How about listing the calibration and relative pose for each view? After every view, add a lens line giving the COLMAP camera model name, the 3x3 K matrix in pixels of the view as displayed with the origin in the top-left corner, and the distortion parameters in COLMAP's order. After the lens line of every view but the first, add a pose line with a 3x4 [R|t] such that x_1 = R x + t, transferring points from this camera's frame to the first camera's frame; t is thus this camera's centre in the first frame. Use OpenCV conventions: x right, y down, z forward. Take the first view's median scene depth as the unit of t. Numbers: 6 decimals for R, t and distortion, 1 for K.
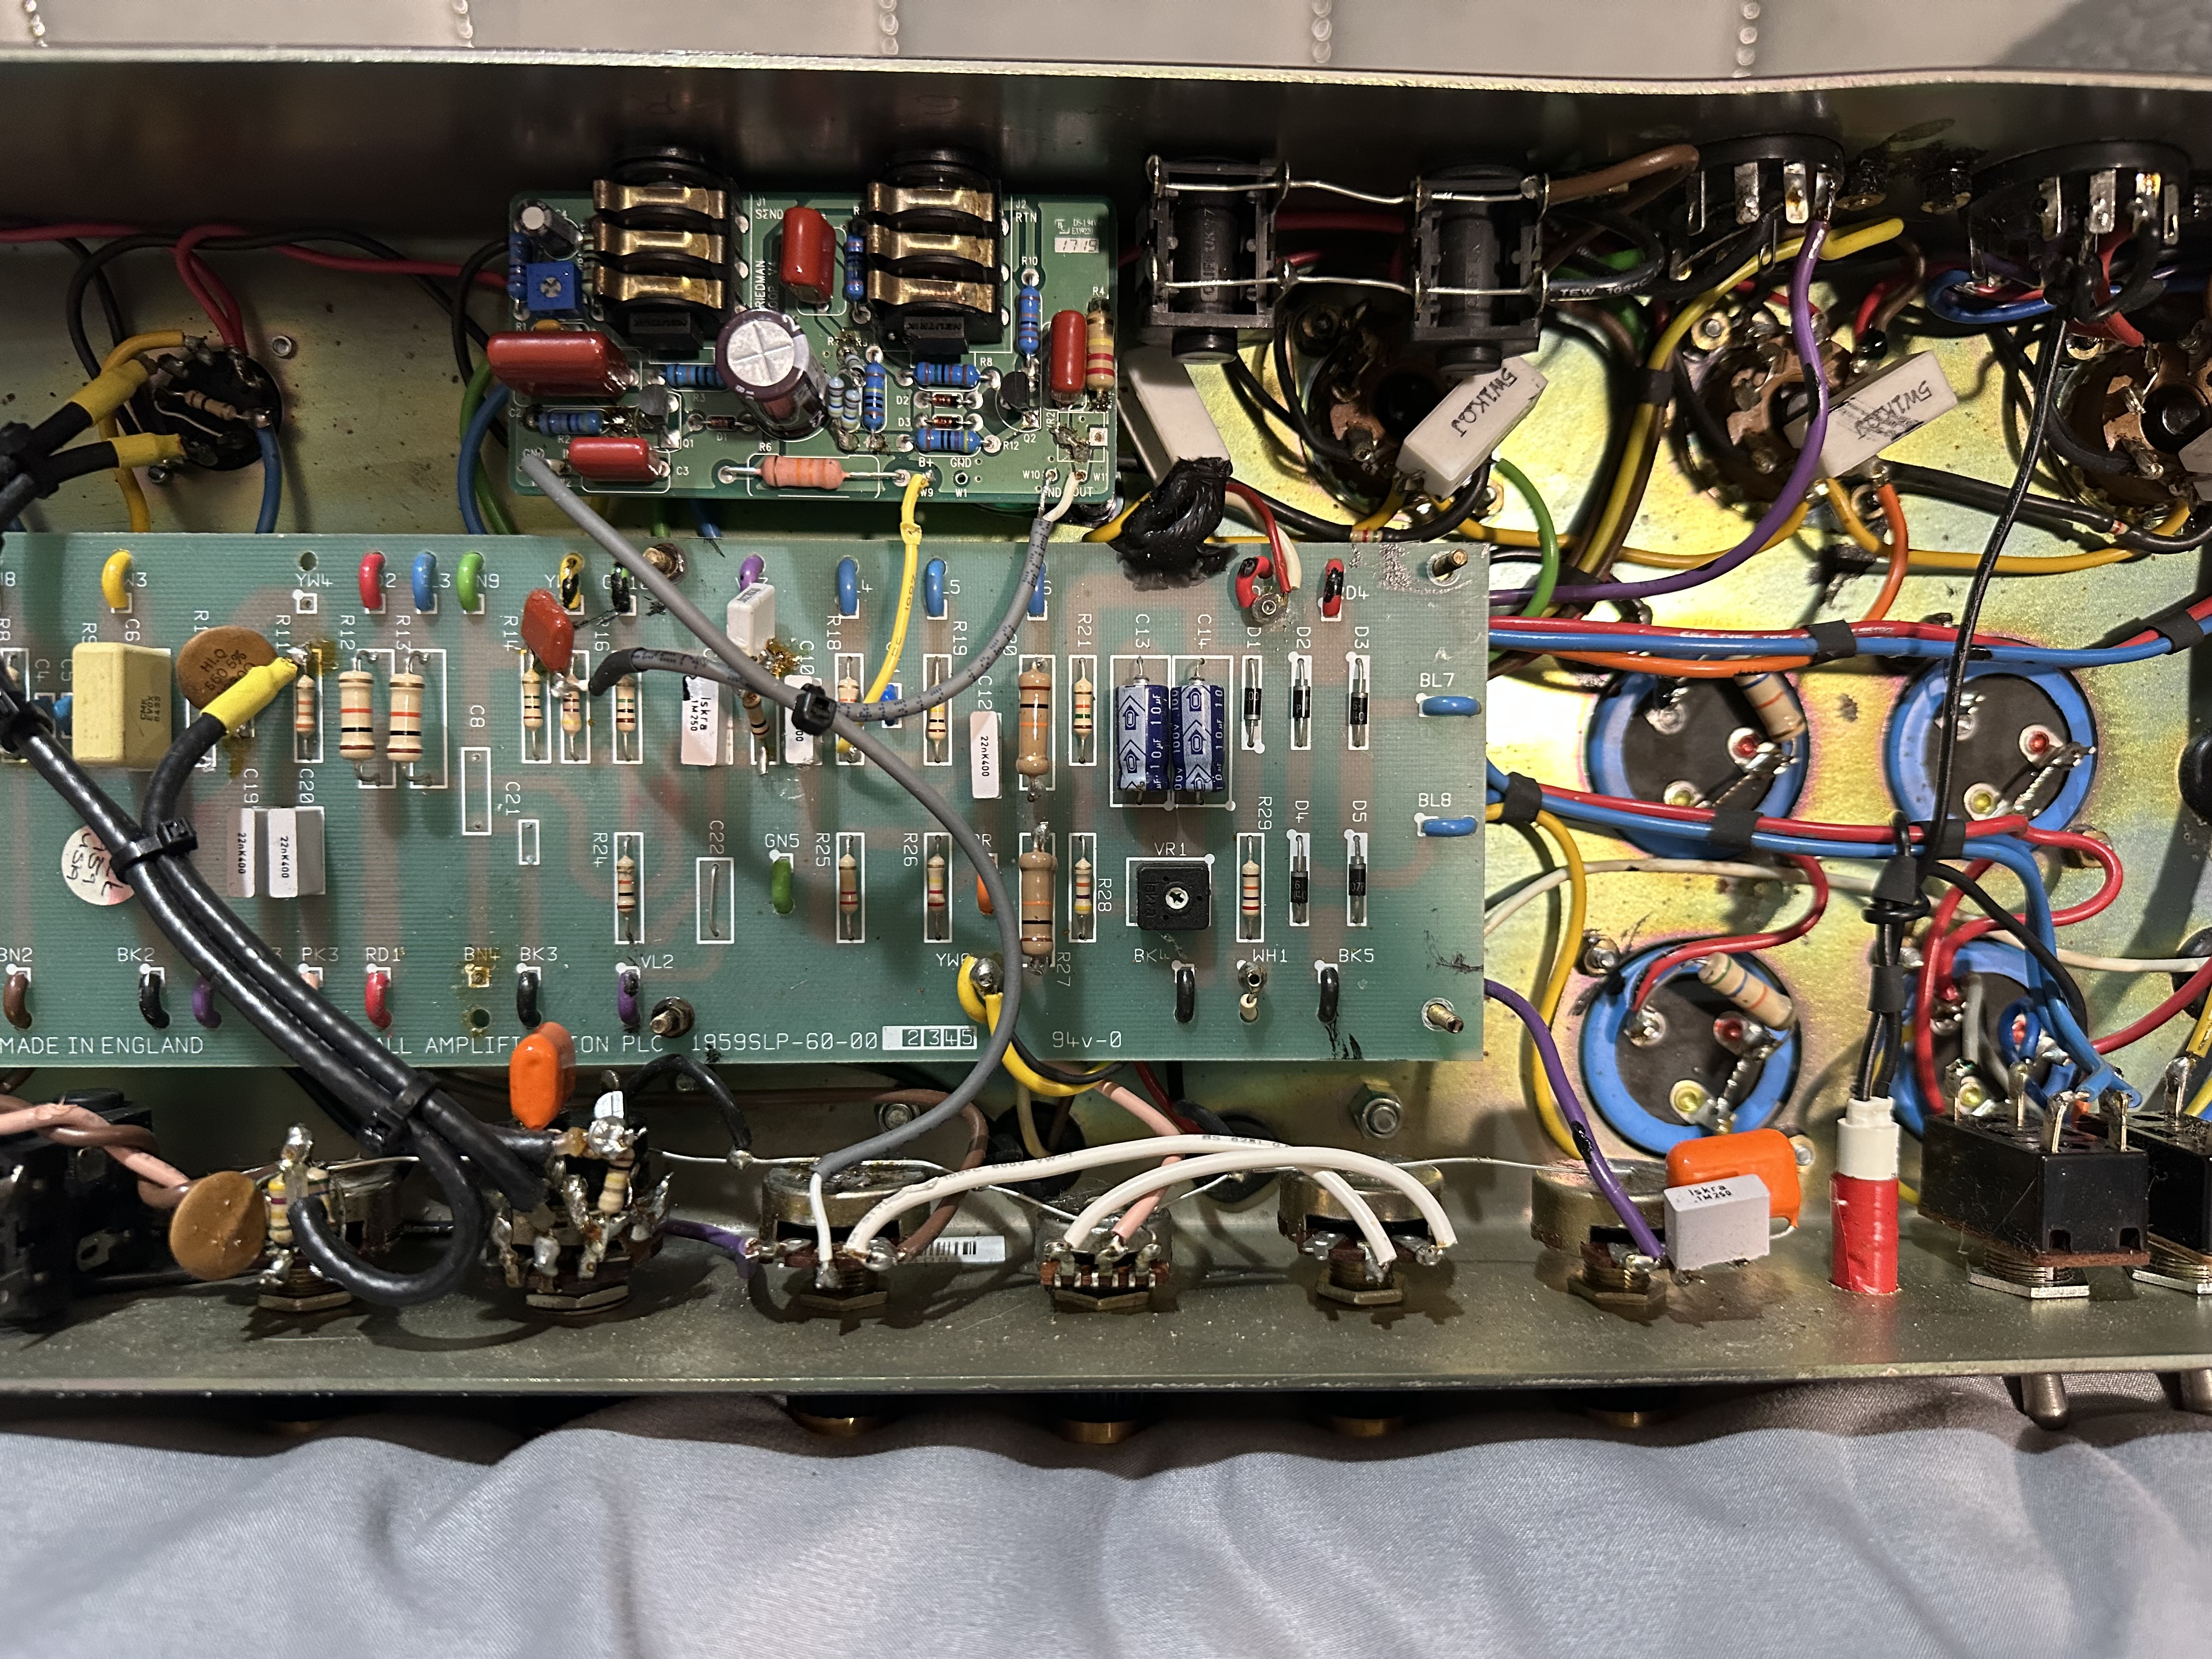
lens RADIAL K [[1709.8, 0, 1106.8], [0, 1709.8, 833.3], [0, 0, 1]] dist [0.092643, -0.147124]
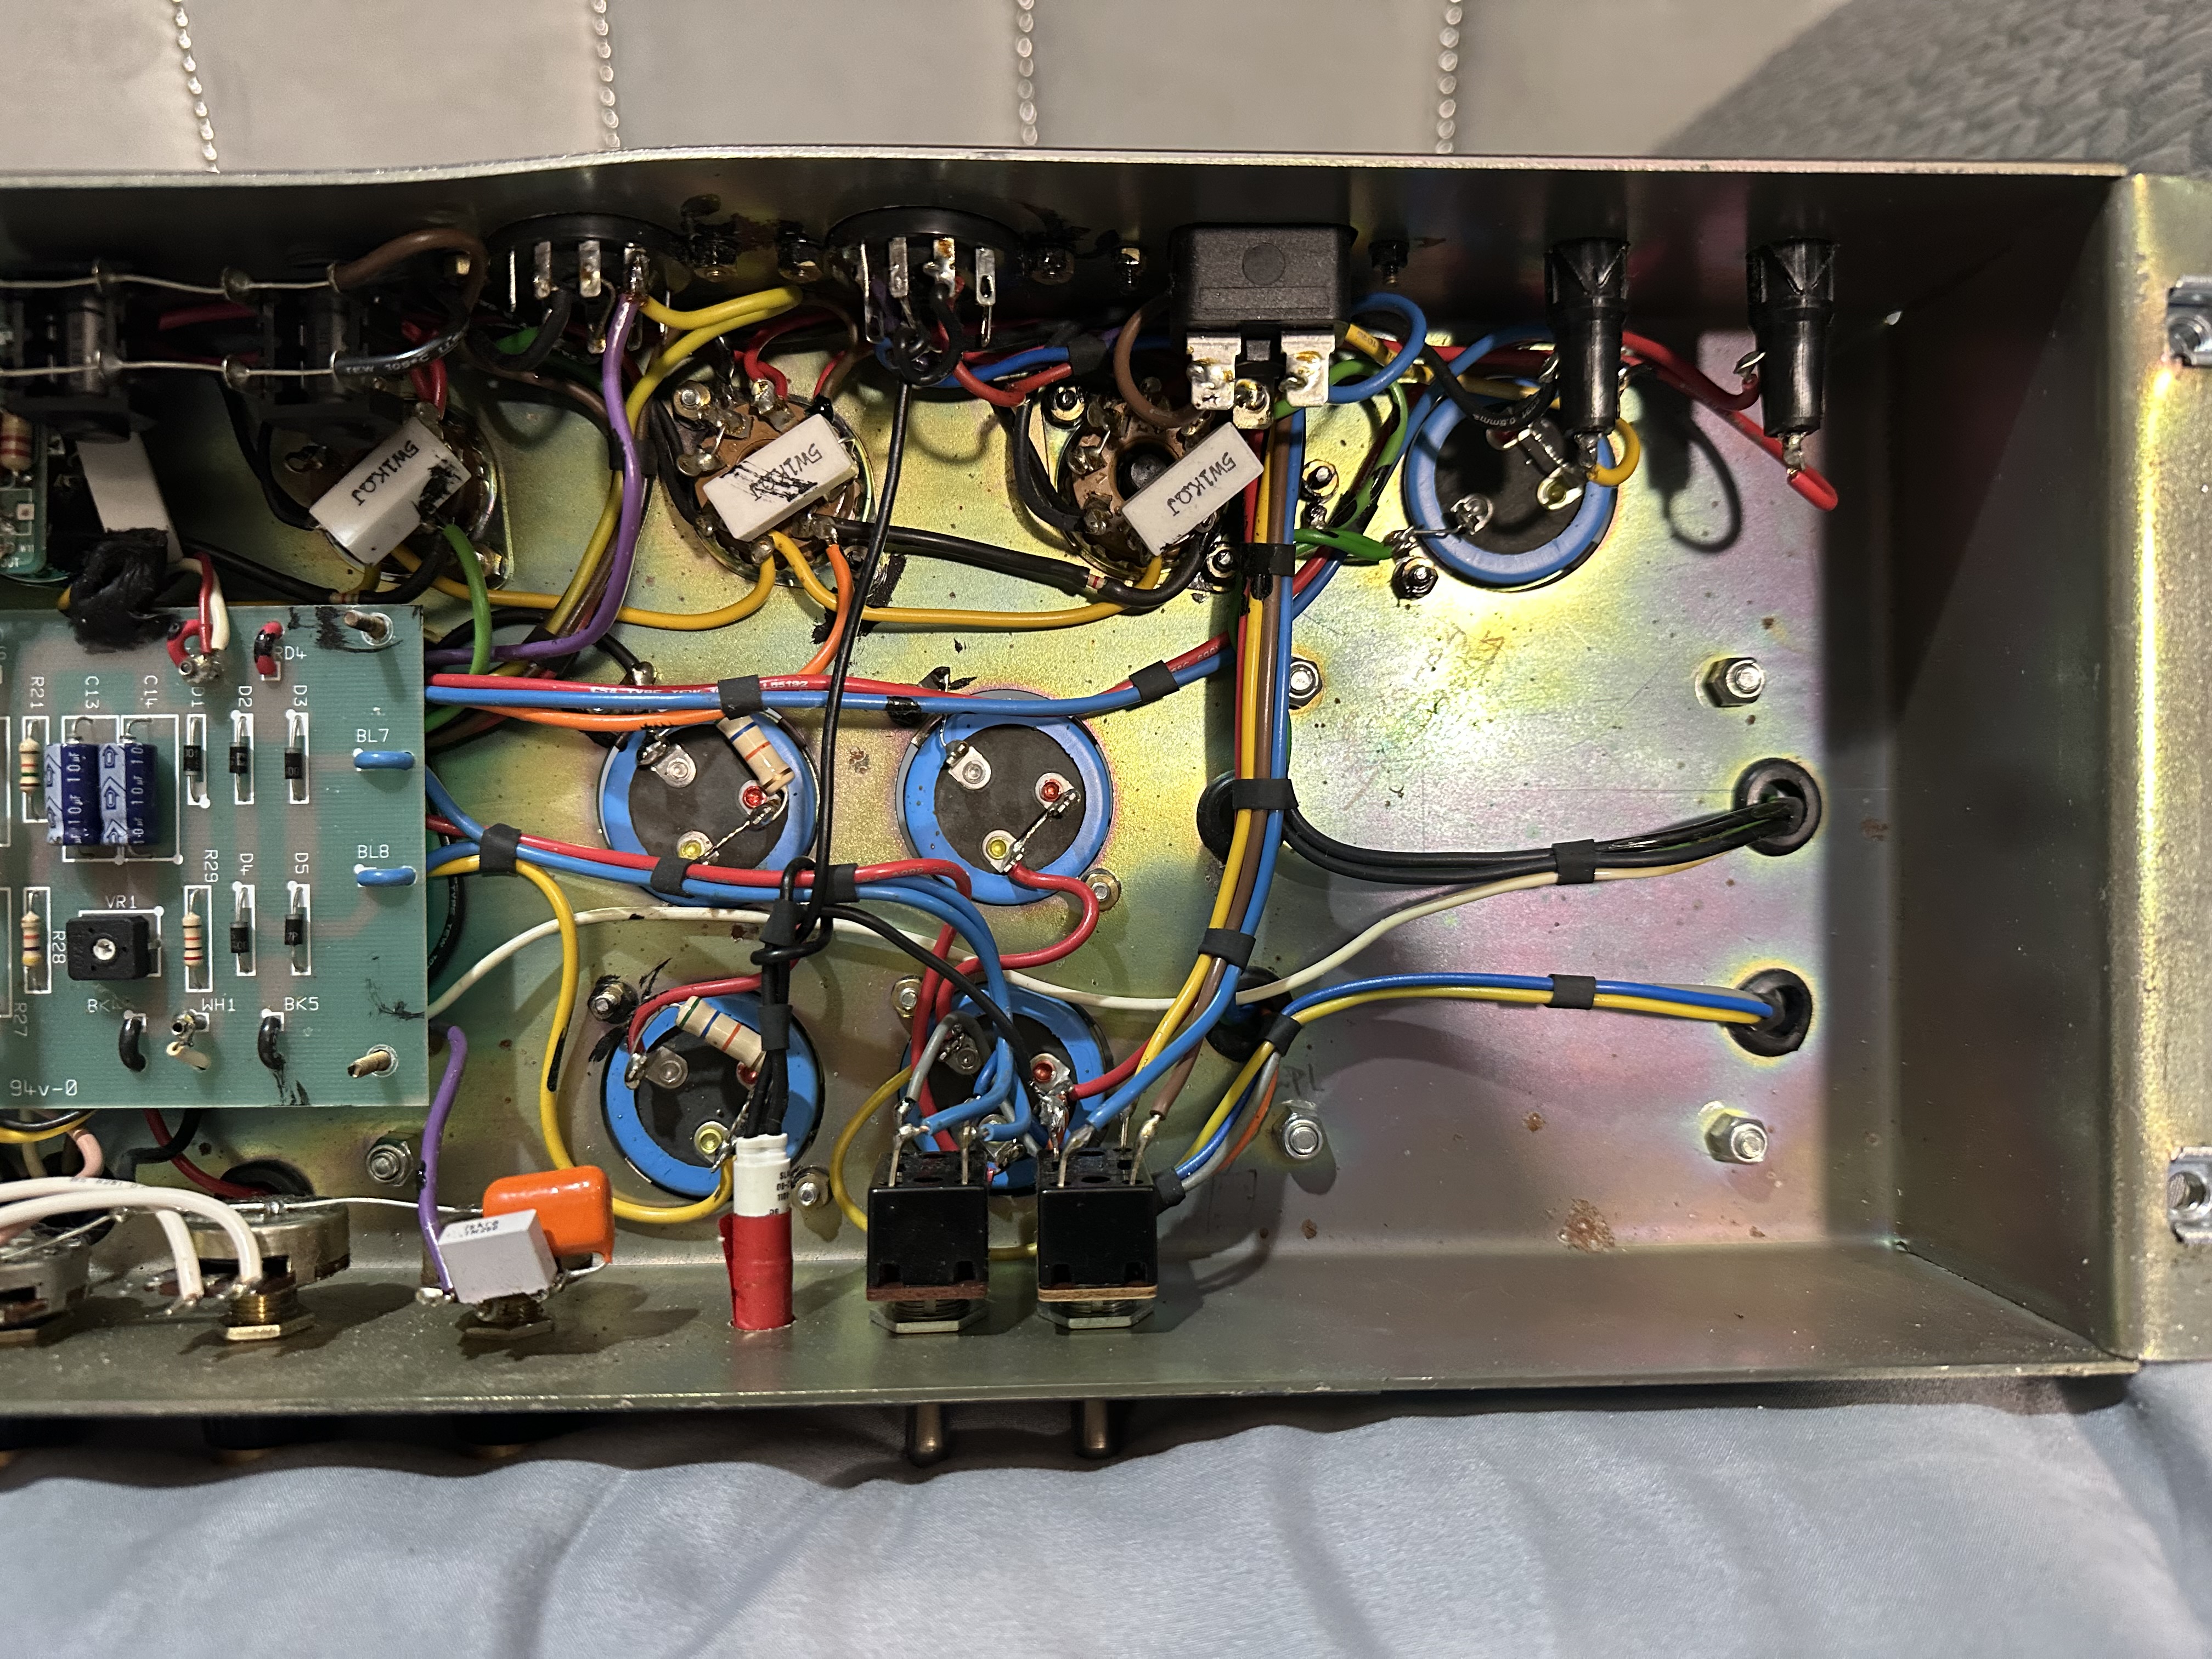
lens RADIAL K [[1709.8, 0, 1031.4], [0, 1709.8, 828.7], [0, 0, 1]] dist [0.092643, -0.147124]
pose [[0.997928, -0.013254, -0.062959, 0.656892], [0.010552, 0.999017, -0.043060, 0.015943], [0.063467, 0.042306, 0.997087, -0.016692]]
